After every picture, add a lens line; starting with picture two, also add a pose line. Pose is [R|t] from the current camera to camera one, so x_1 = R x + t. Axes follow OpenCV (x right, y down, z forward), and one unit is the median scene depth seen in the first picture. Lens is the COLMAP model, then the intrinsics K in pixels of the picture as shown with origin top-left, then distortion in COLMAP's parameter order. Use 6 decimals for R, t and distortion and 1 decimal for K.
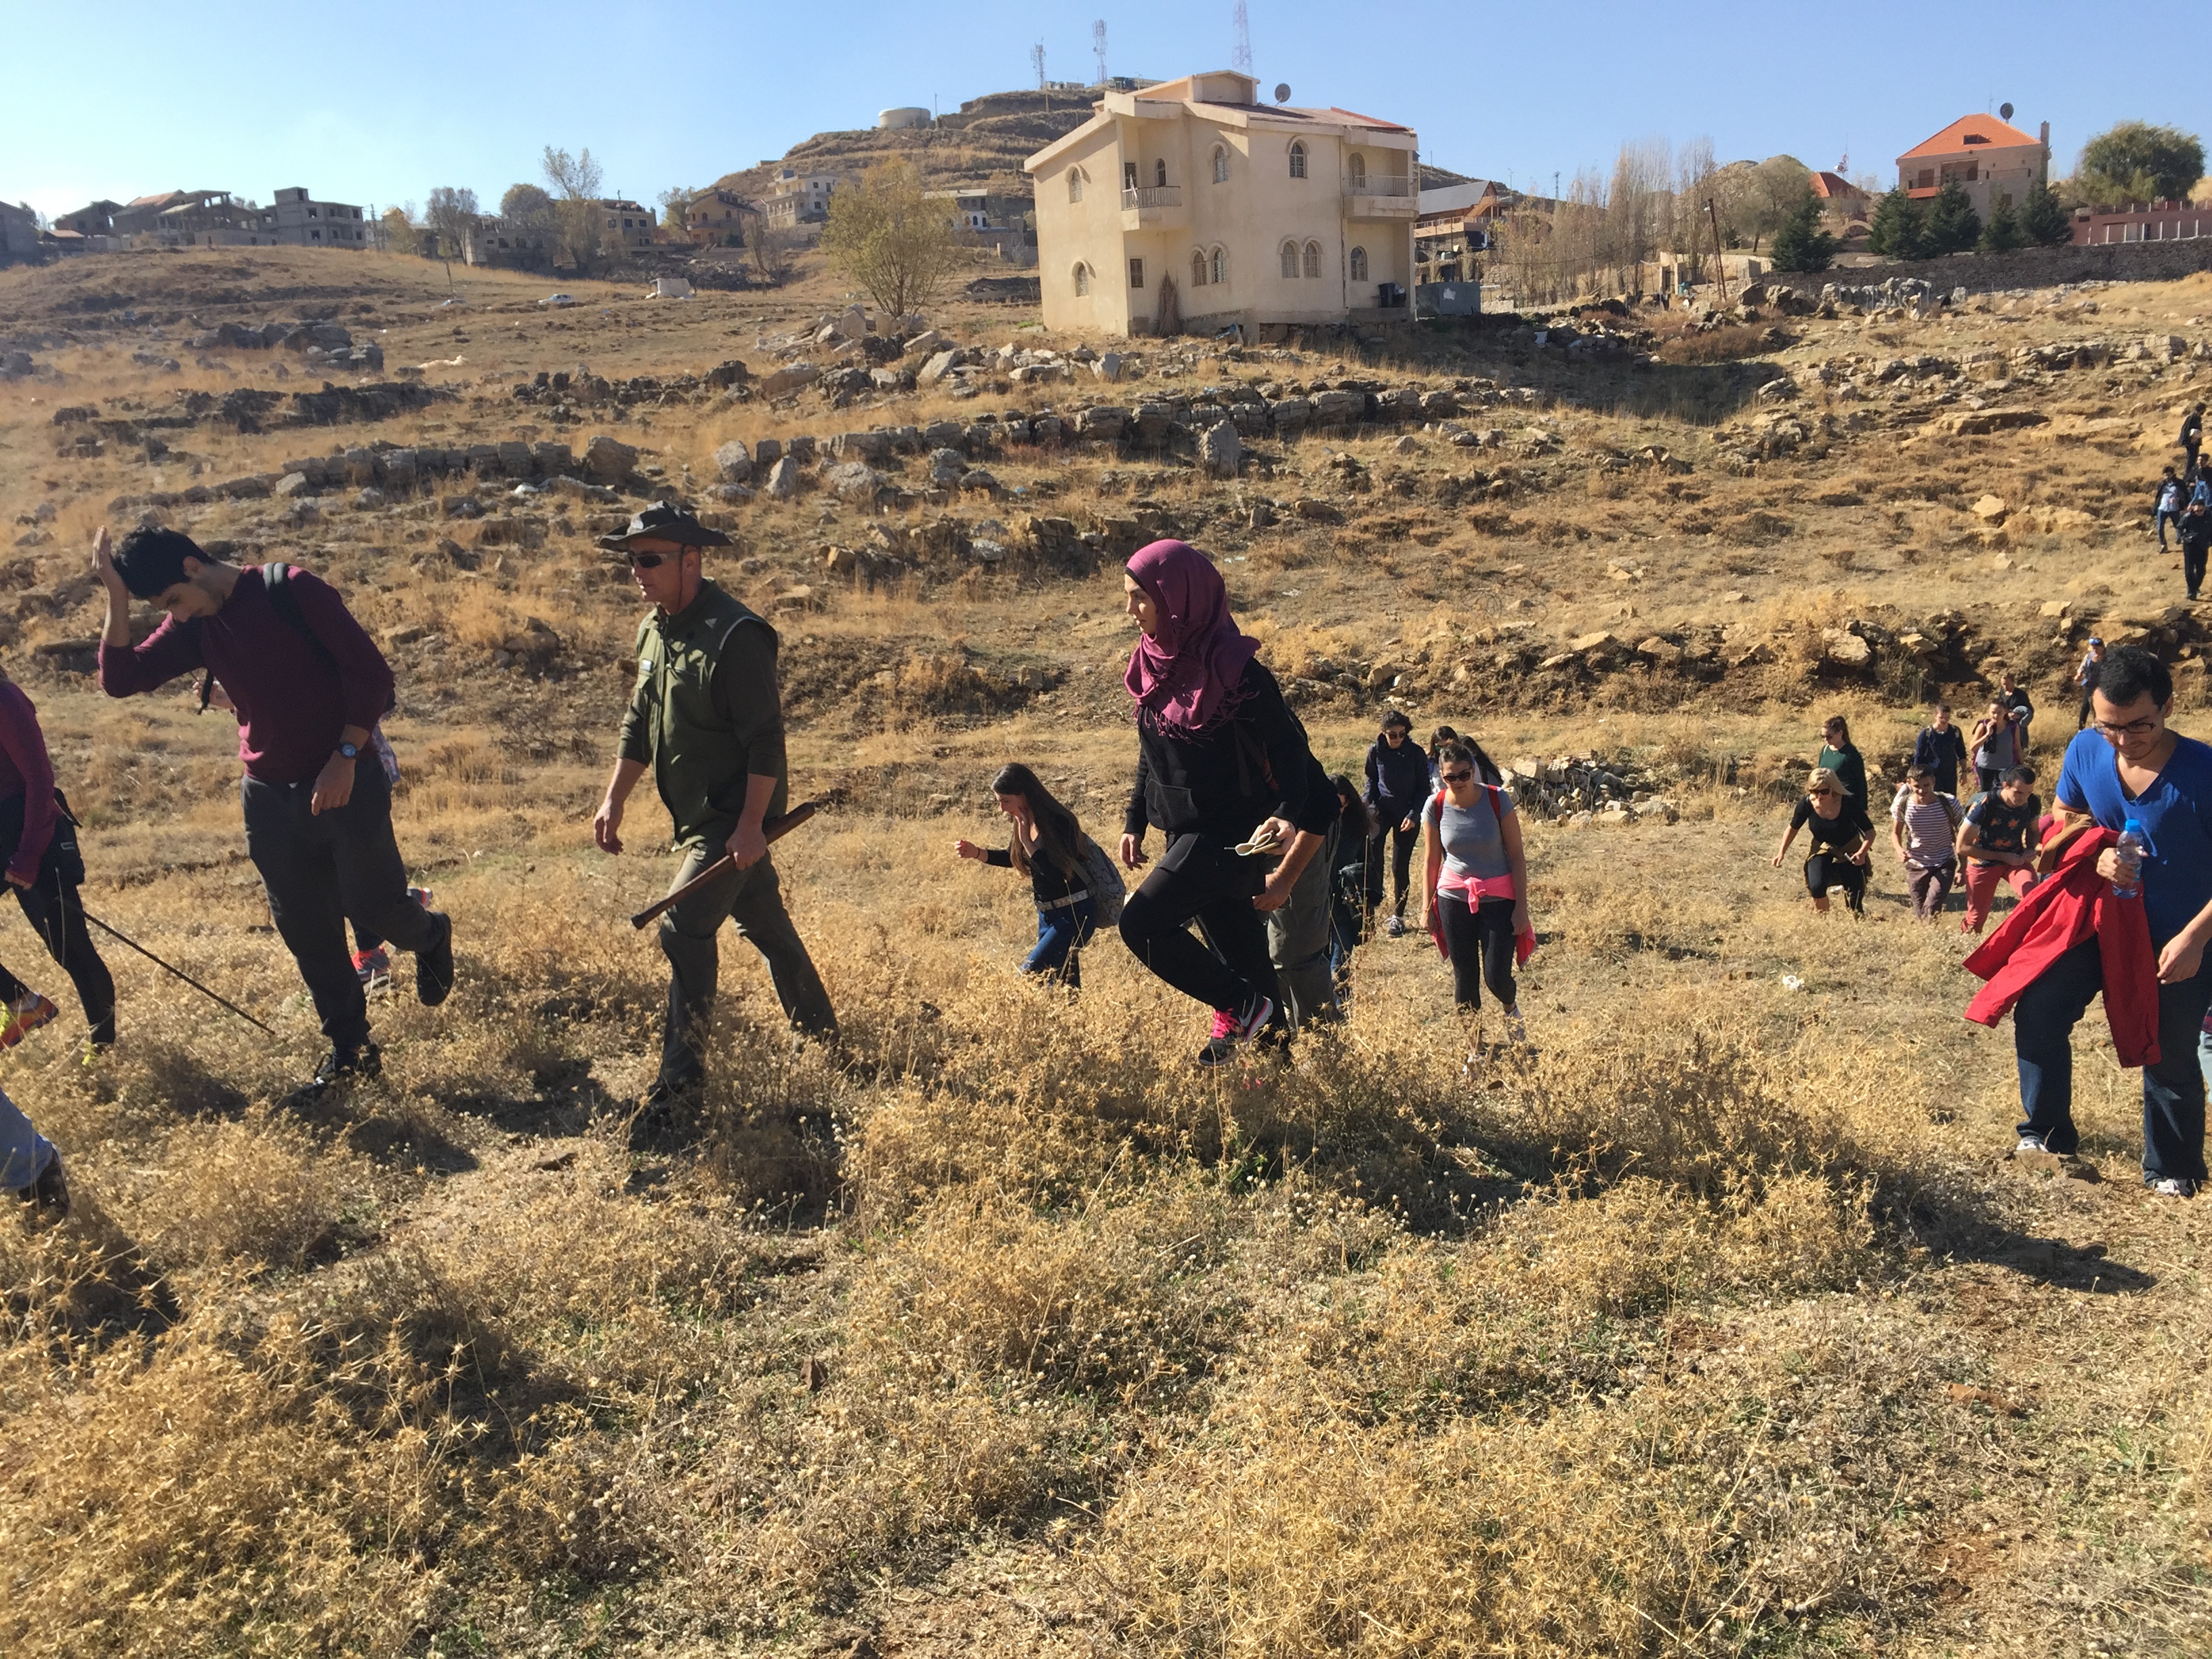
lens RADIAL K [[2061.8, 0, 1106.0], [0, 2061.8, 829.5], [0, 0, 1]] dist [0.155781, -0.249430]
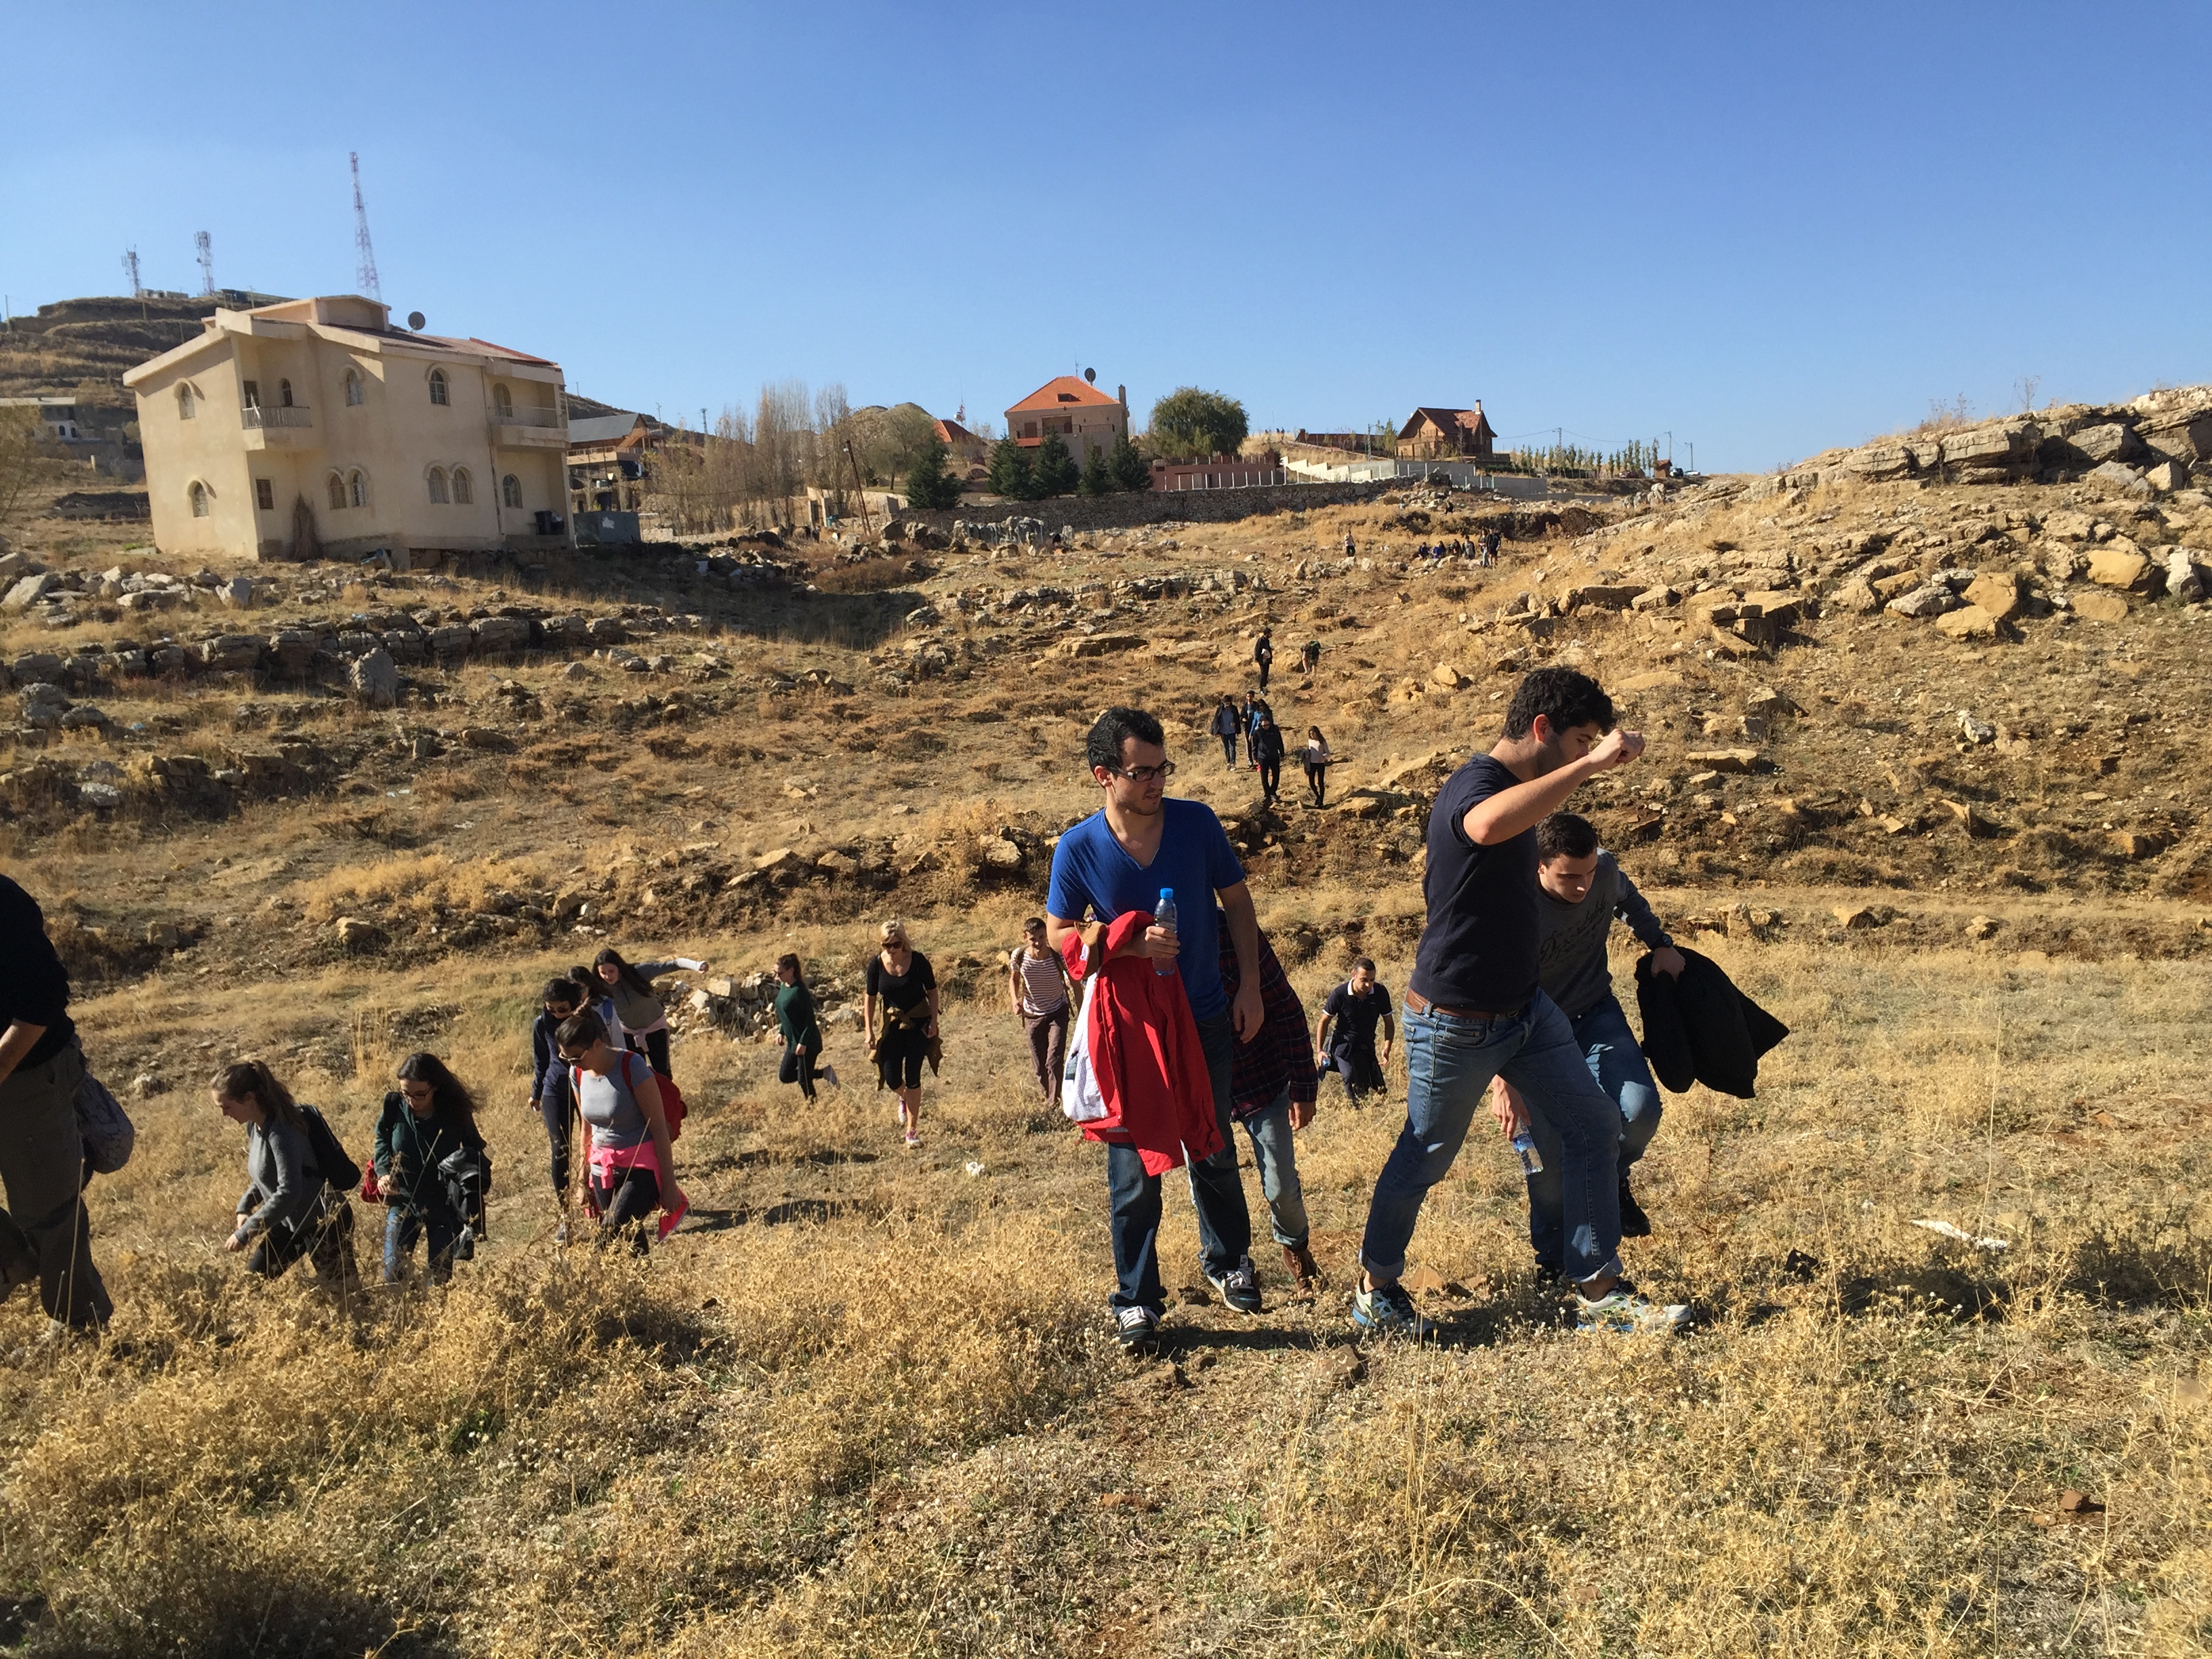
lens RADIAL K [[2267.6, 0, 1140.7], [0, 2267.6, 697.0], [0, 0, 1]] dist [0.149872, -0.281614]
pose [[0.925058, -0.041413, 0.377562, -0.022203], [0.097112, 0.986787, -0.129696, -0.004823], [-0.367202, 0.156642, 0.916857, -0.117424]]
